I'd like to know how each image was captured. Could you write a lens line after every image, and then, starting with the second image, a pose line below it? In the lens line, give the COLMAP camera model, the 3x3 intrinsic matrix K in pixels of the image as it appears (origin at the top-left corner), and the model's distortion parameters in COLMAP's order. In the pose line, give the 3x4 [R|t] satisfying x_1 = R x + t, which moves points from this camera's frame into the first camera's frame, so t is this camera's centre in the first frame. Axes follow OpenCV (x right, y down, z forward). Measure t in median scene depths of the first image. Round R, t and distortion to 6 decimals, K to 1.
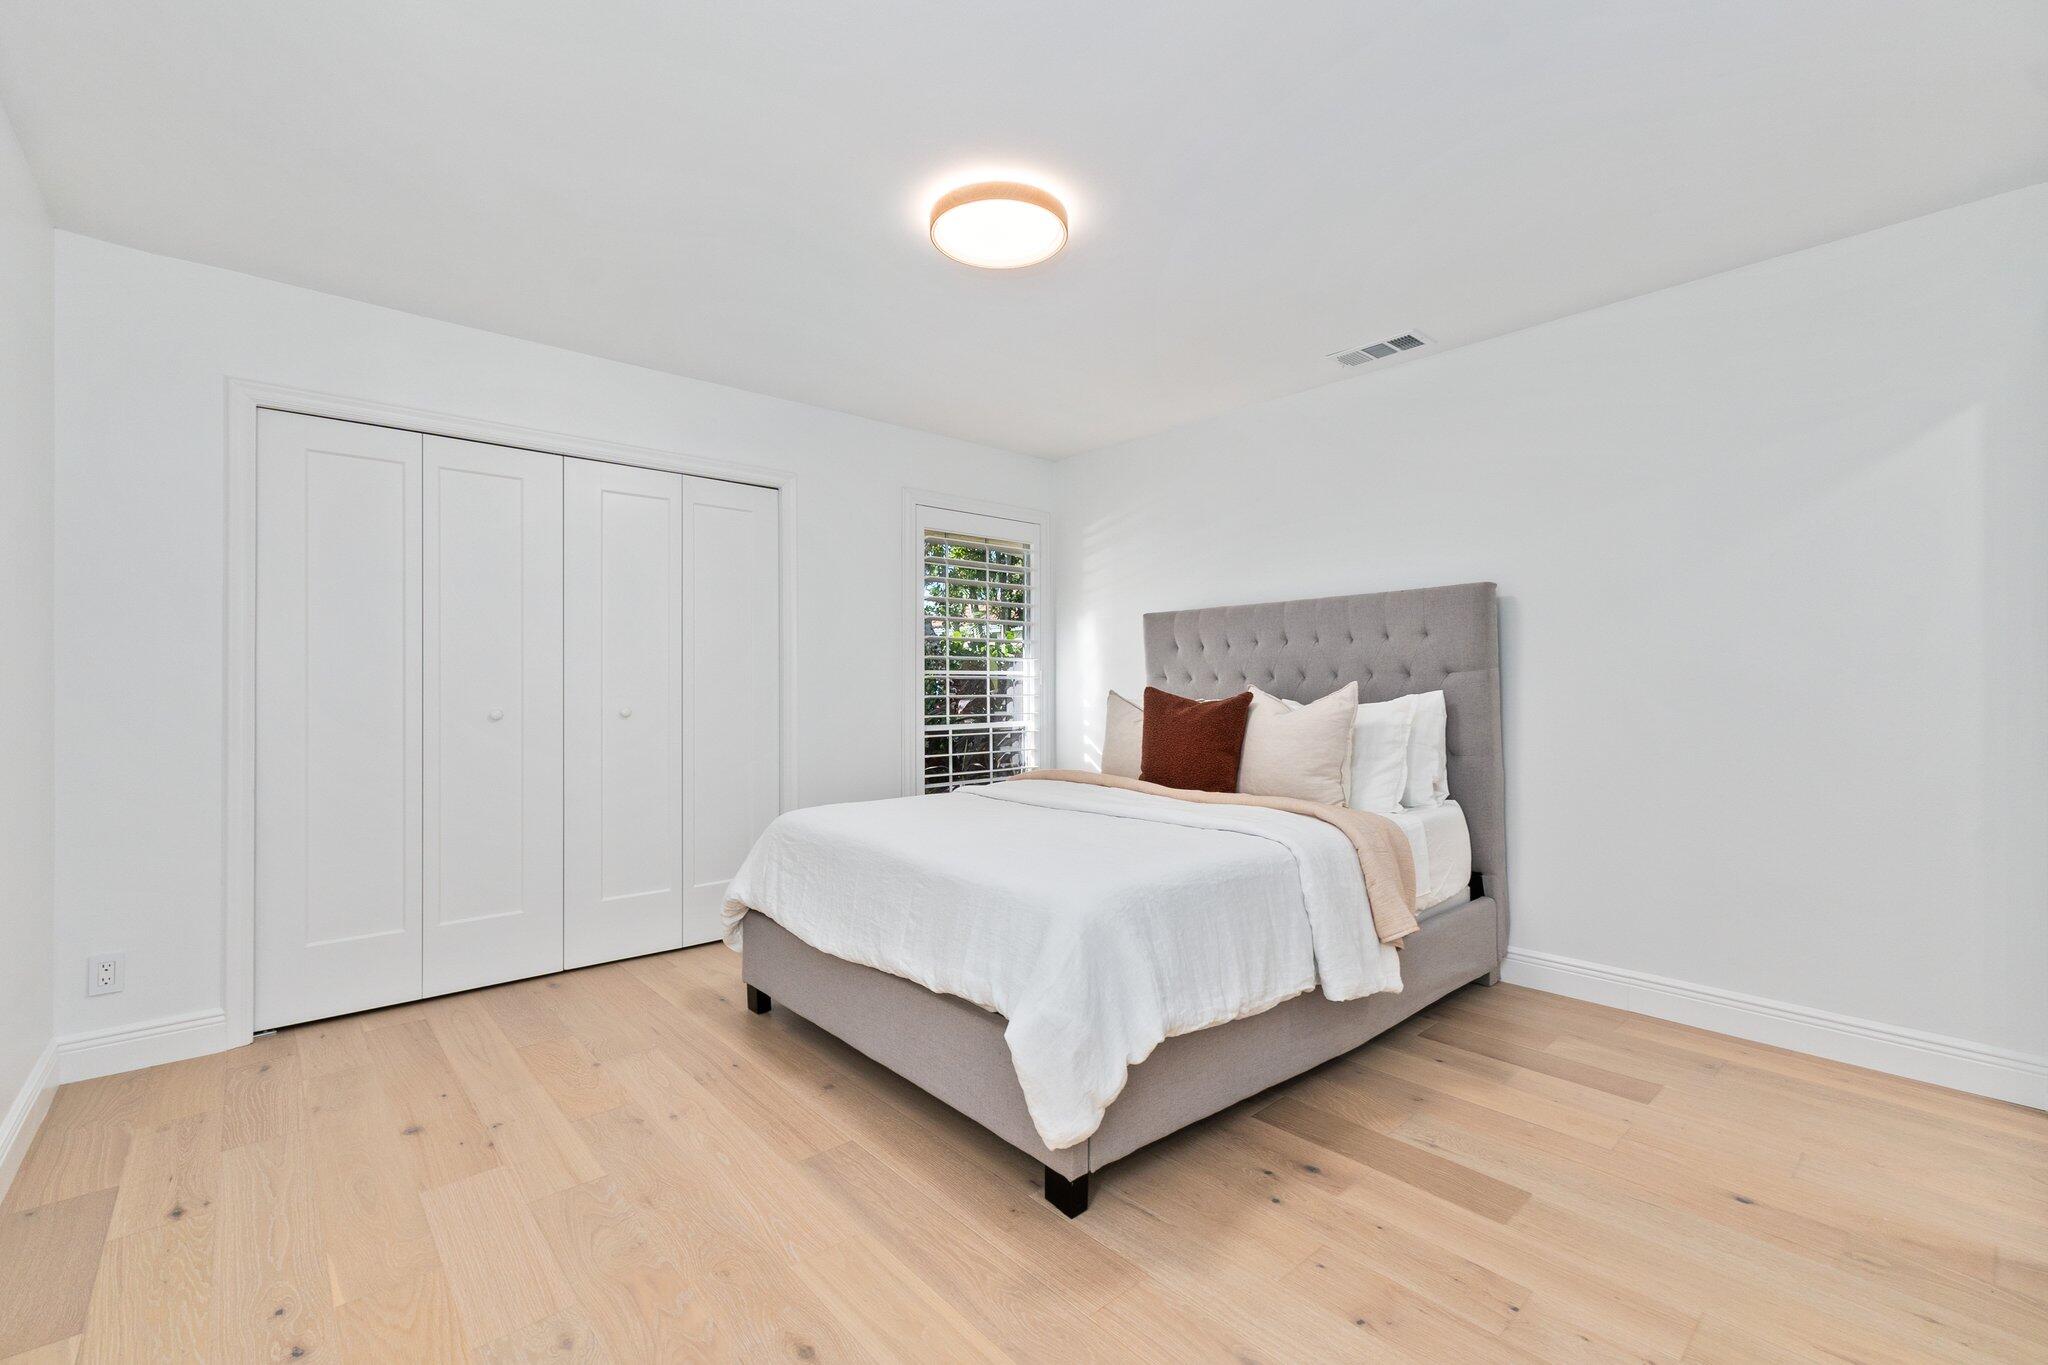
lens RADIAL K [[871.2, 0, 1016.4], [0, 871.2, 677.8], [0, 0, 1]] dist [0.003500, 0.001375]
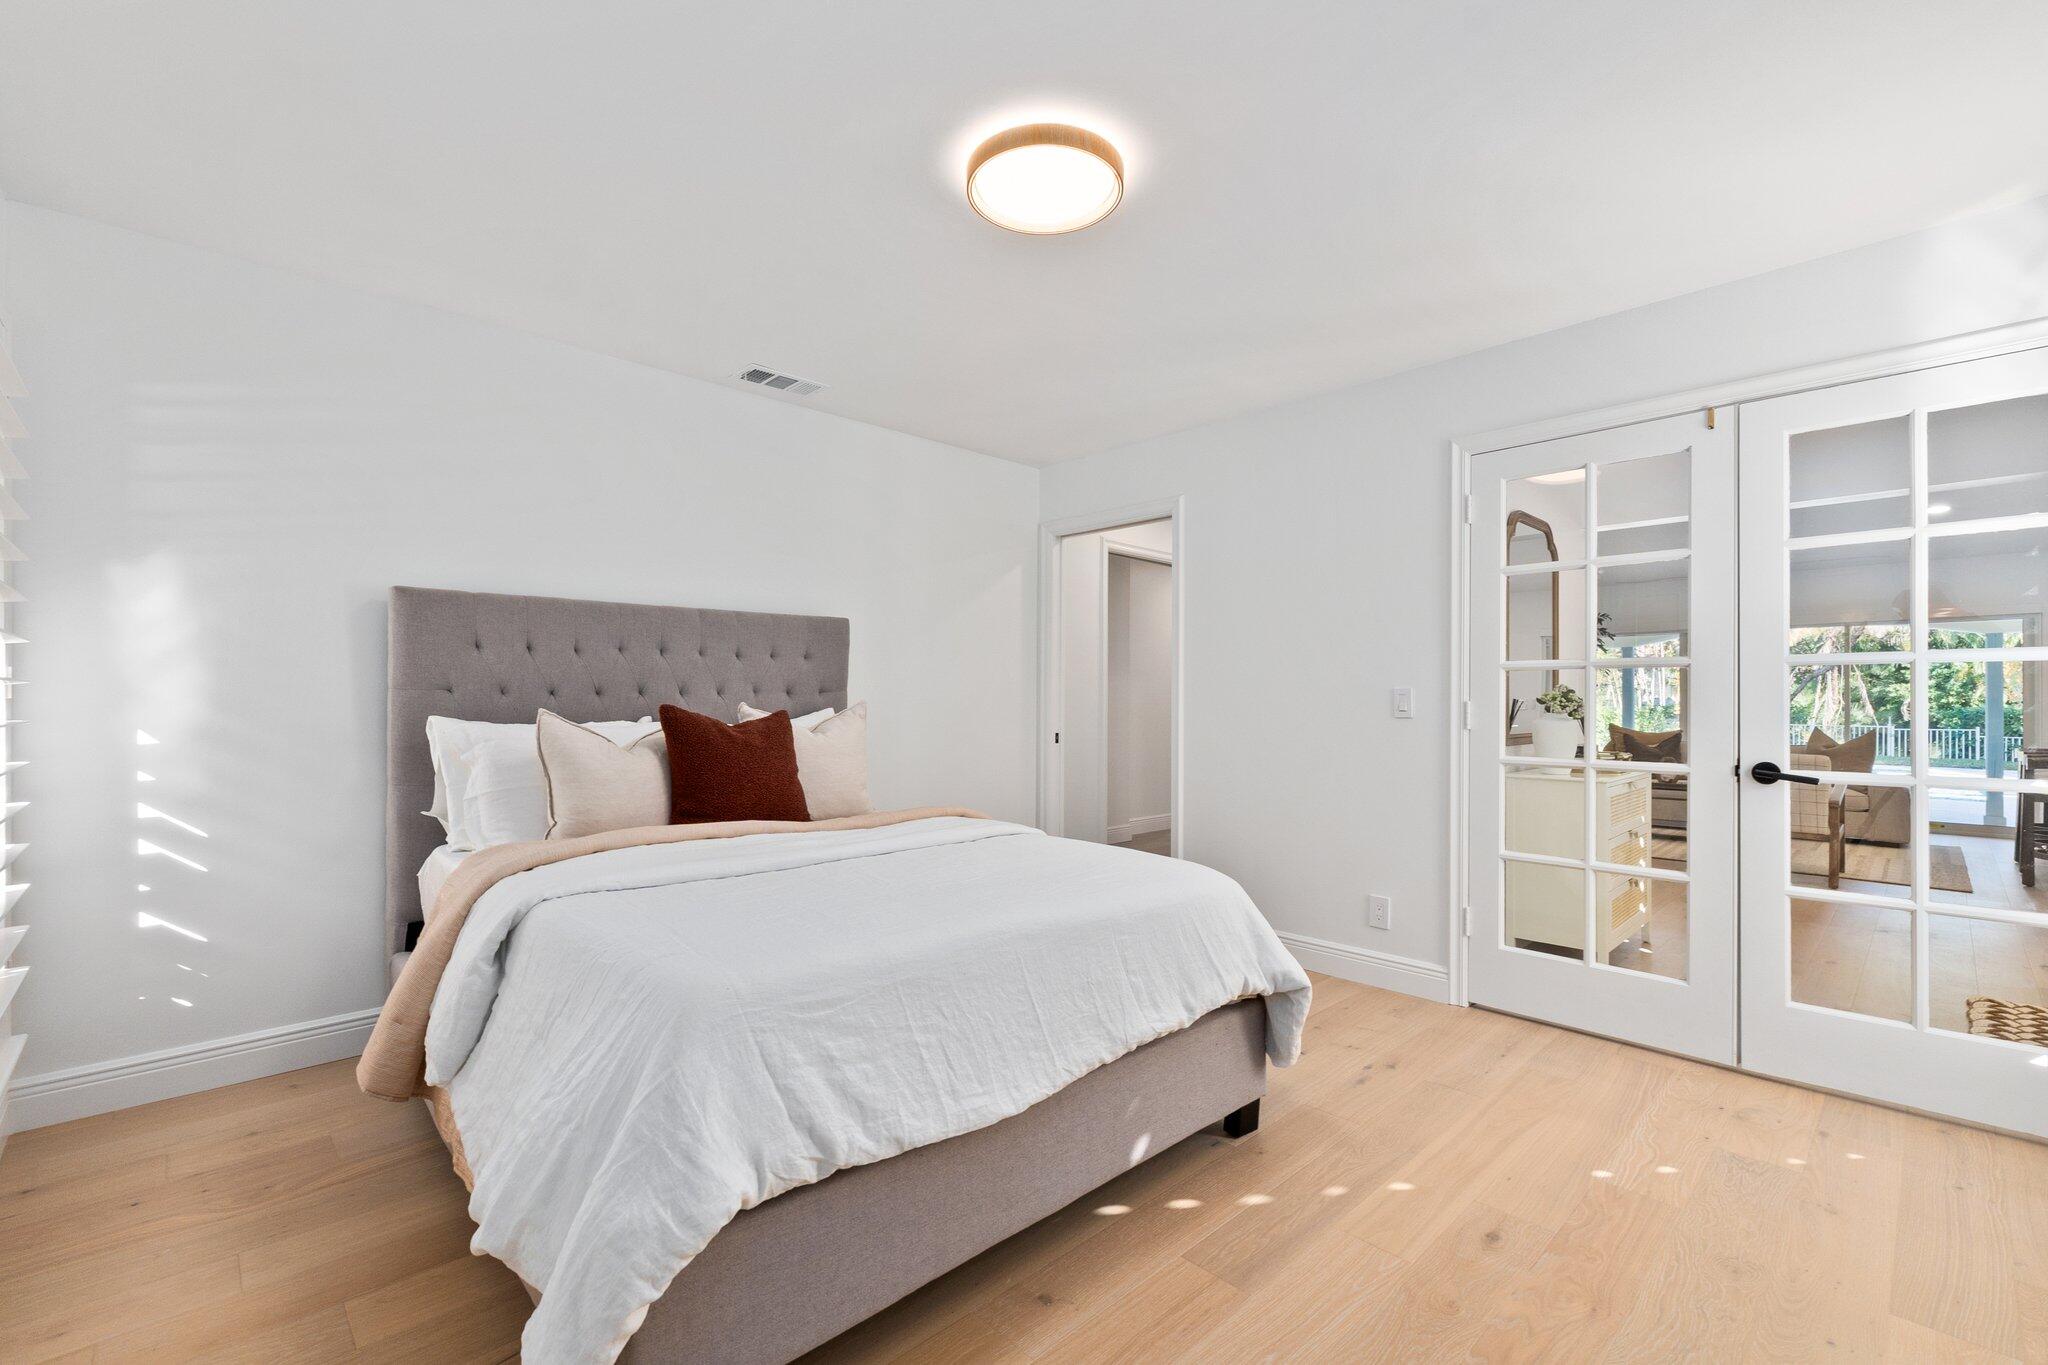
lens RADIAL K [[871.2, 0, 1029.8], [0, 871.2, 694.0], [0, 0, 1]] dist [0.003500, 0.001375]
pose [[-0.044015, 0.014908, 0.998920, -0.889691], [-0.011214, 0.999818, -0.015416, 0.013179], [-0.998968, -0.011881, -0.043840, 1.042131]]
